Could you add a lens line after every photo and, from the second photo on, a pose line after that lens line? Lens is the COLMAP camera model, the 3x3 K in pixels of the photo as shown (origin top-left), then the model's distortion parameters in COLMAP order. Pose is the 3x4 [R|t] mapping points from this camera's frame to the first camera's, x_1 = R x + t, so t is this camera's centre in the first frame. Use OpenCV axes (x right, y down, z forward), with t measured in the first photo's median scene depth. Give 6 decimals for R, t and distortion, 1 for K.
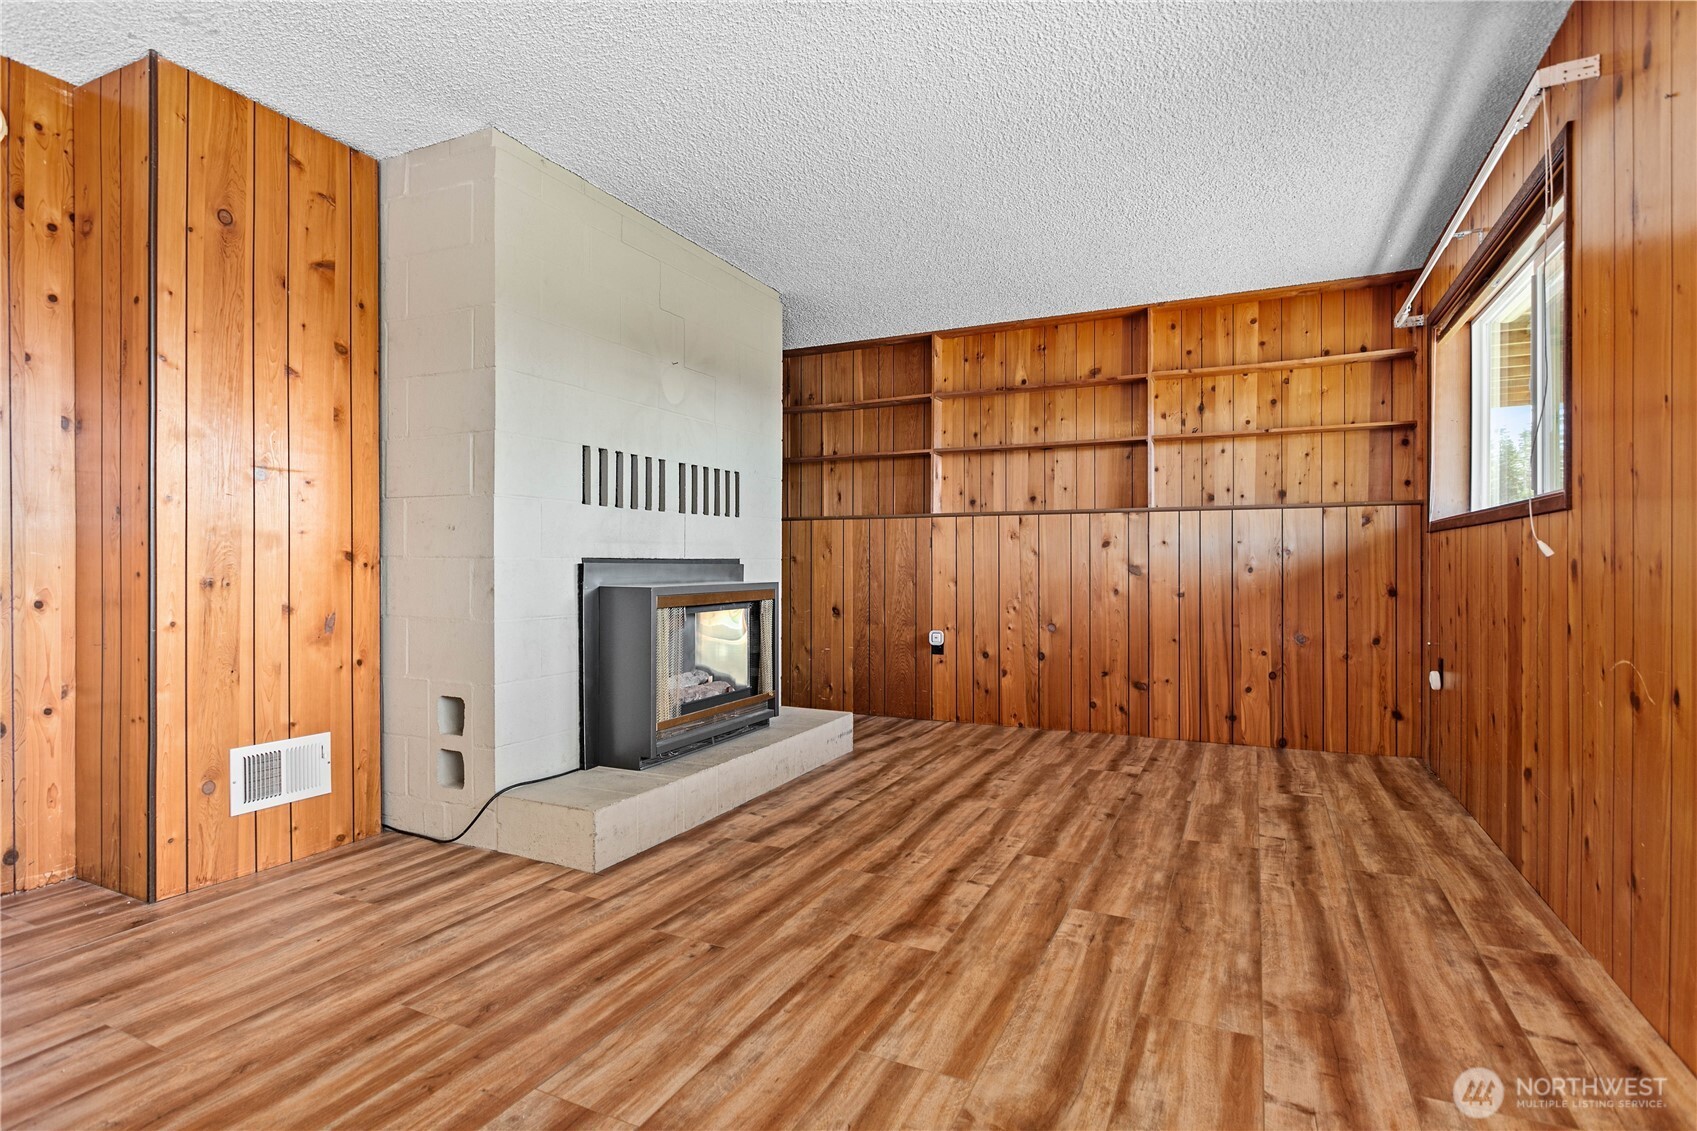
lens RADIAL K [[853.0, 0, 848.5], [0, 853.0, 565.5], [0, 0, 1]] dist [0.002128, 0.000304]
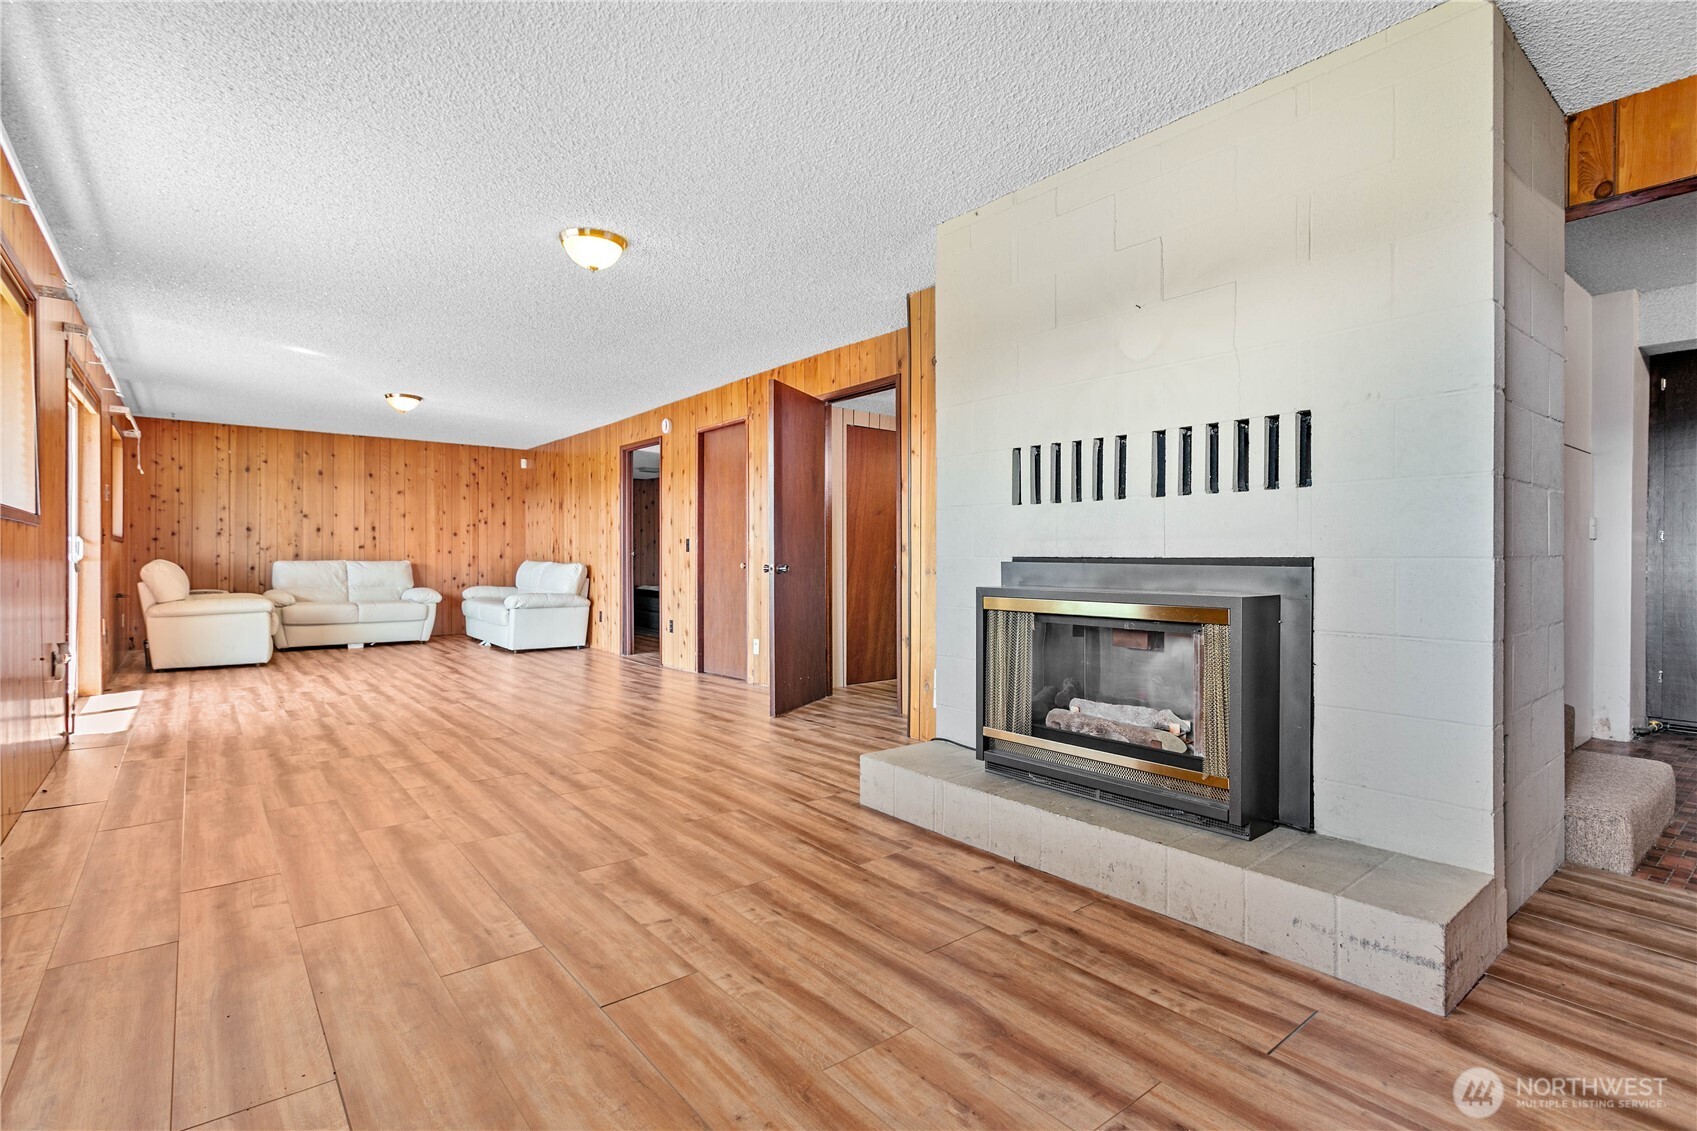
lens RADIAL K [[818.1, 0, 848.5], [0, 818.1, 565.5], [0, 0, 1]] dist [0.003236, 0.001054]
pose [[-0.438389, 0.006170, -0.898764, 0.852953], [-0.004385, 0.999950, 0.009003, -0.009878], [0.898774, 0.007887, -0.438340, 1.588235]]
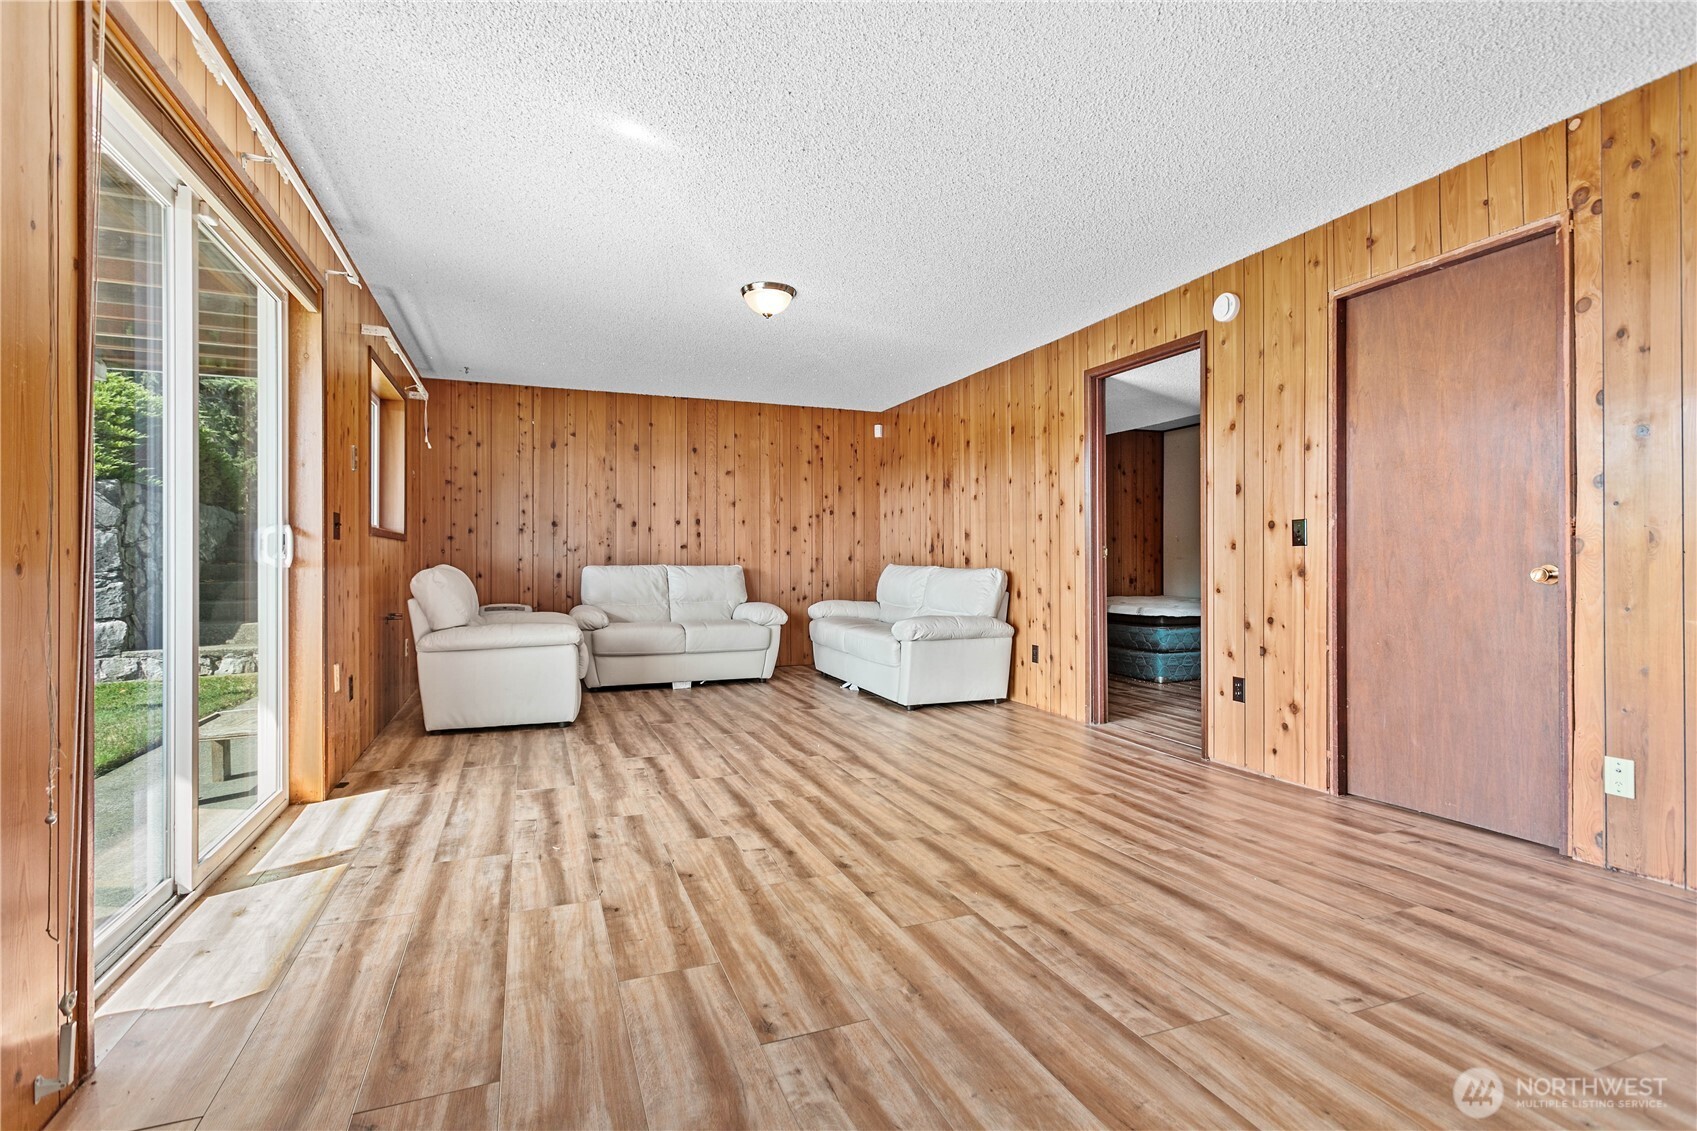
lens RADIAL K [[796.5, 0, 841.9], [0, 796.5, 563.3], [0, 0, 1]] dist [0.002616, 0.000329]
pose [[-0.682747, 0.002164, -0.730652, 0.825081], [-0.000204, 0.999995, 0.003153, -0.009640], [0.730655, 0.002302, -0.682743, 1.538003]]
